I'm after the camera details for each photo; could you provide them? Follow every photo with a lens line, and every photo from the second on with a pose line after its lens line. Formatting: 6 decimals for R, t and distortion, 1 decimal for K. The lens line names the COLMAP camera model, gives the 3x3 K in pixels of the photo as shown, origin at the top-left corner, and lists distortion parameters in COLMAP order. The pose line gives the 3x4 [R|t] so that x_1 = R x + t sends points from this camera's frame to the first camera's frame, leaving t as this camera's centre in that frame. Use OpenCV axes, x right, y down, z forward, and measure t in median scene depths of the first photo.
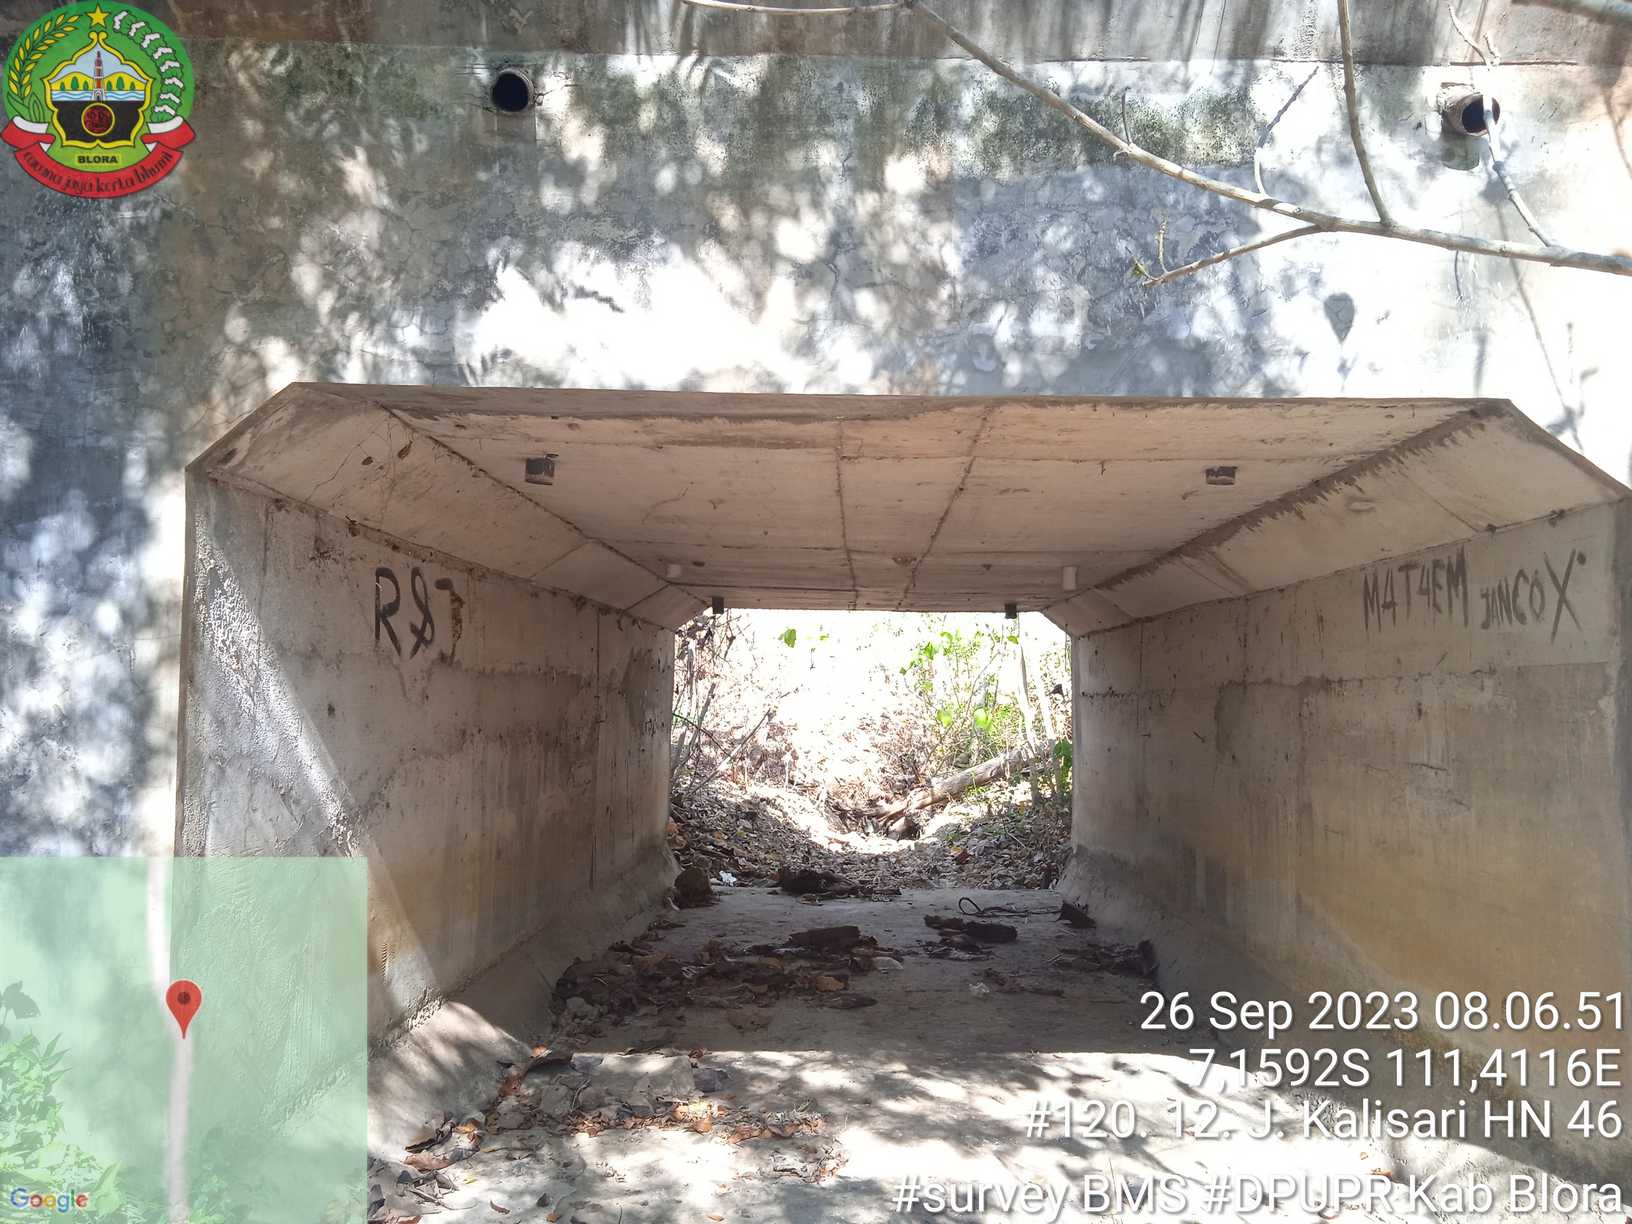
lens RADIAL K [[1353.2, 0, 822.6], [0, 1353.2, 612.4], [0, 0, 1]] dist [0.037010, -0.016914]
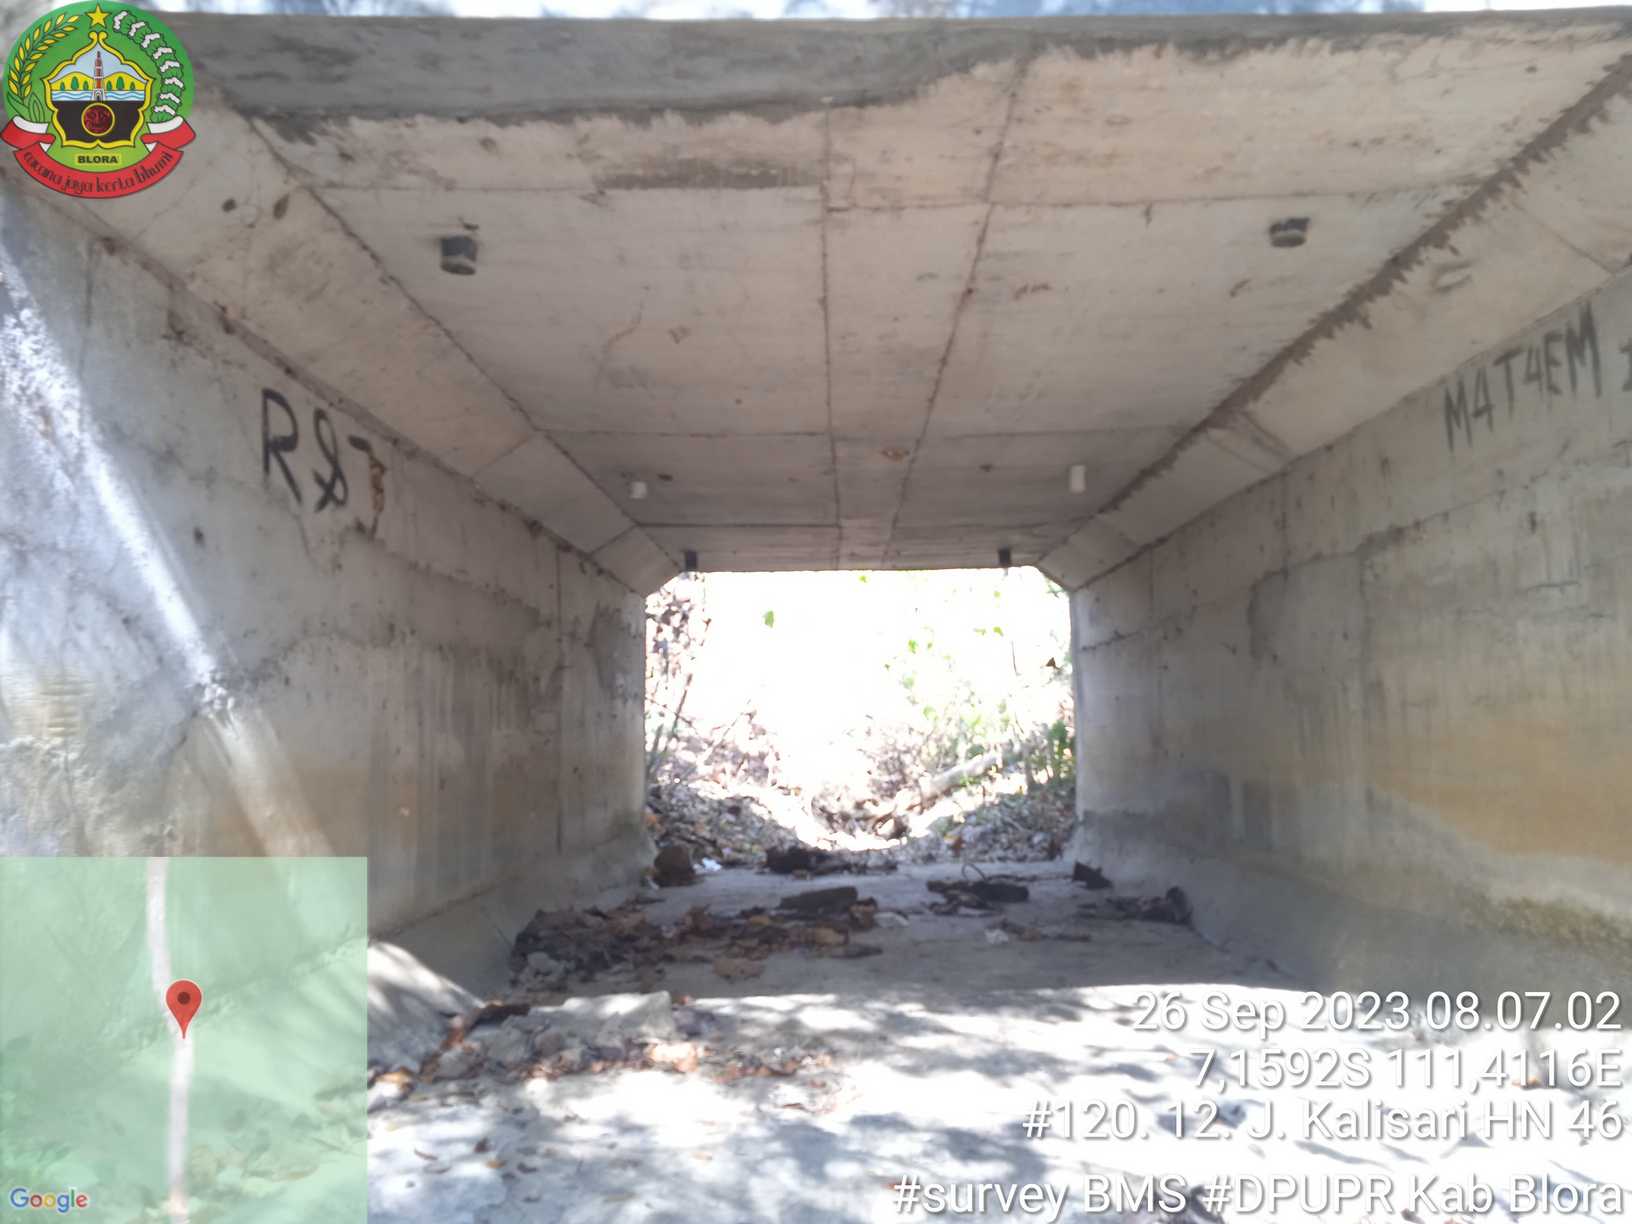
lens RADIAL K [[1332.5, 0, 819.0], [0, 1332.5, 612.6], [0, 0, 1]] dist [0.066645, -0.064300]
pose [[0.999300, -0.034004, 0.015624, -0.009940], [0.034456, 0.998967, -0.029639, 0.122607], [-0.014600, 0.030156, 0.999439, 0.166821]]
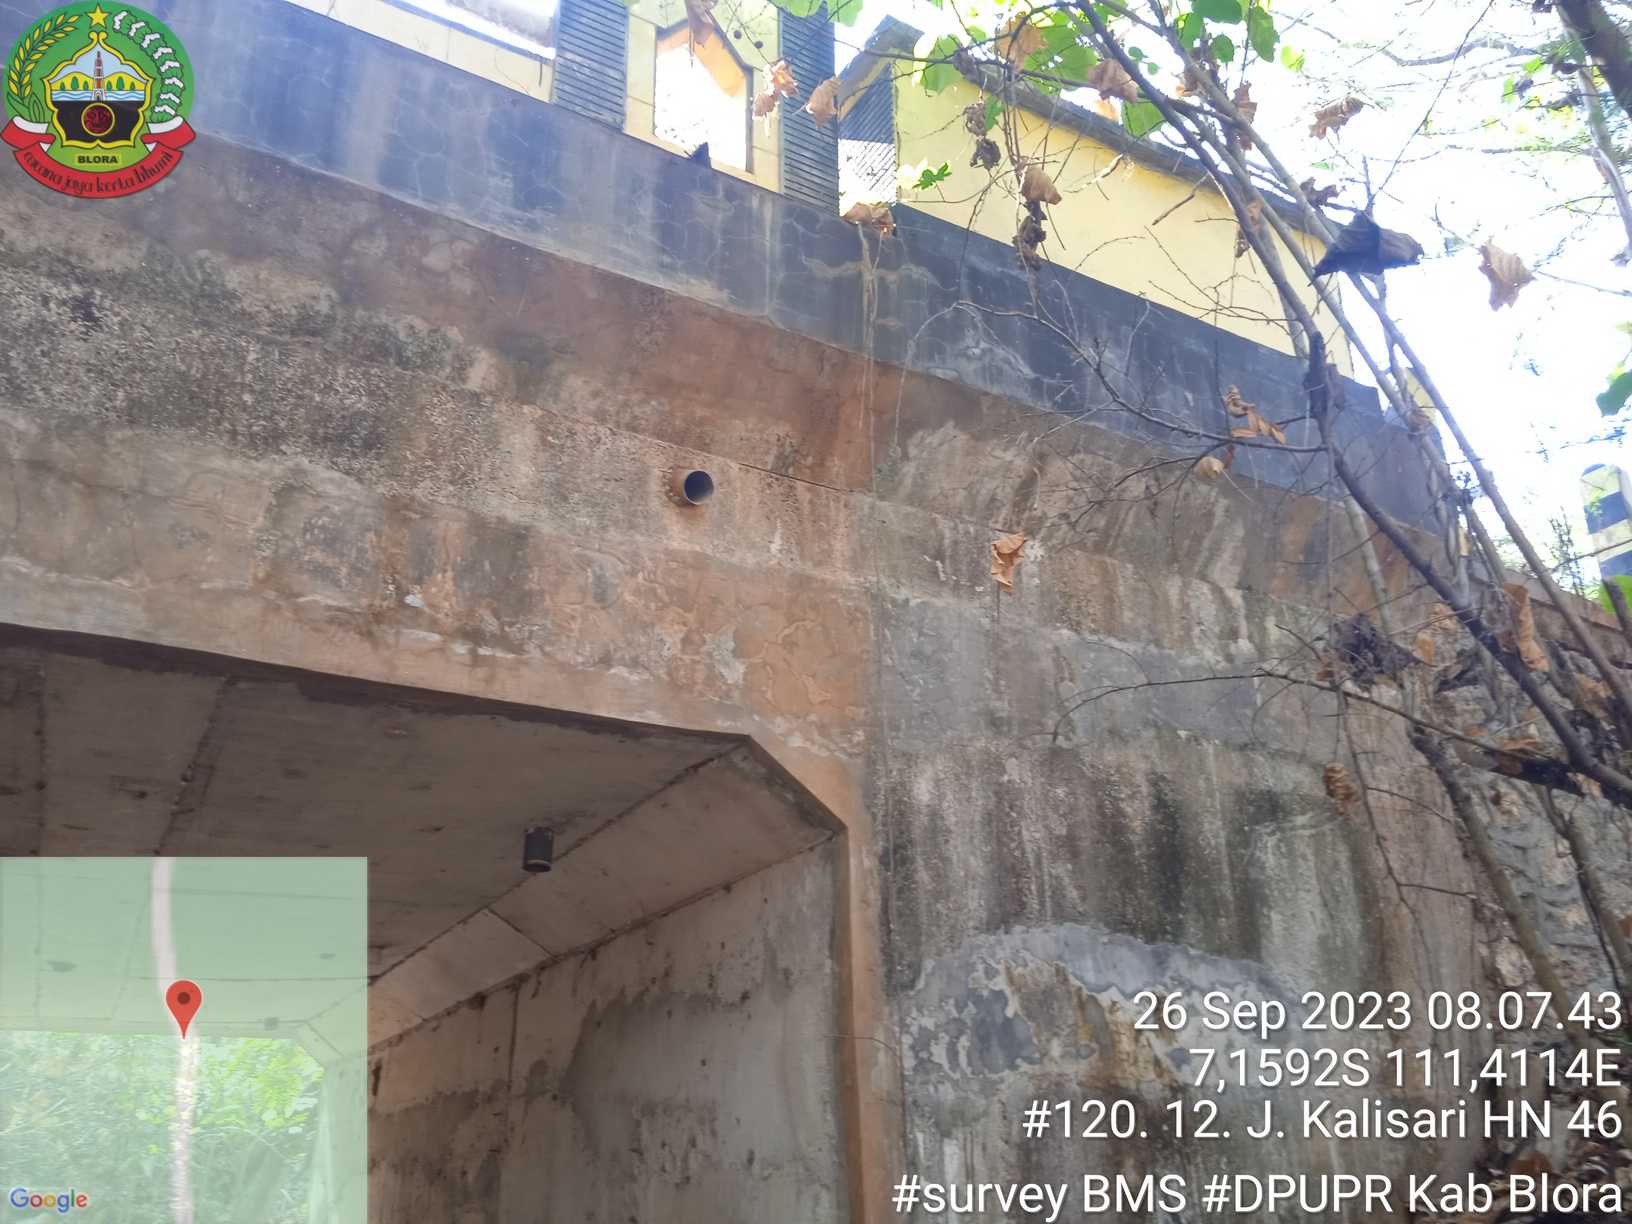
lens RADIAL K [[1350.0, 0, 817.4], [0, 1350.0, 628.0], [0, 0, 1]] dist [0.064040, -0.076248]
pose [[-0.873315, -0.181569, -0.452054, 0.102594], [0.033902, 0.903045, -0.428206, 0.236188], [0.485974, -0.389284, -0.782488, 2.844371]]
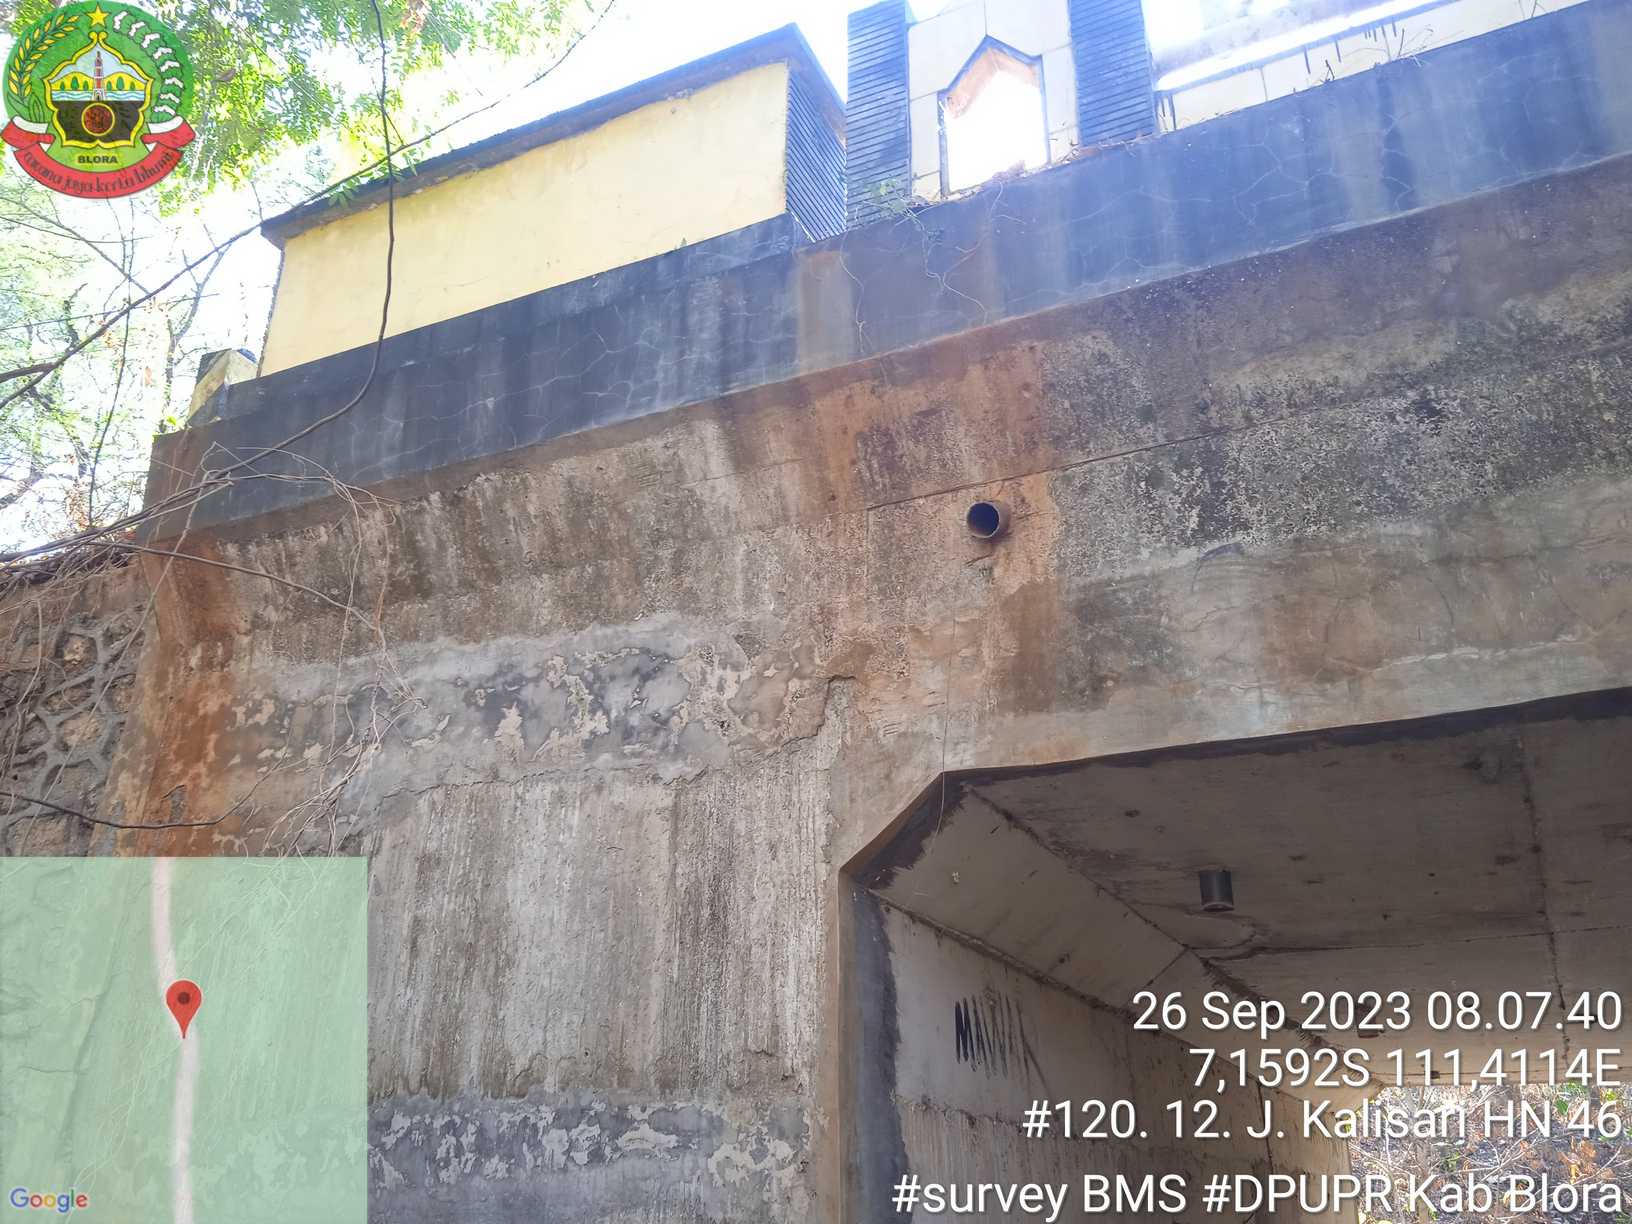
lens RADIAL K [[1350.0, 0, 817.4], [0, 1350.0, 628.0], [0, 0, 1]] dist [0.064040, -0.076248]
pose [[-0.897521, 0.164713, 0.409055, 0.146688], [-0.042453, 0.891038, -0.451939, 0.233179], [-0.438924, -0.422990, -0.792733, 2.857635]]
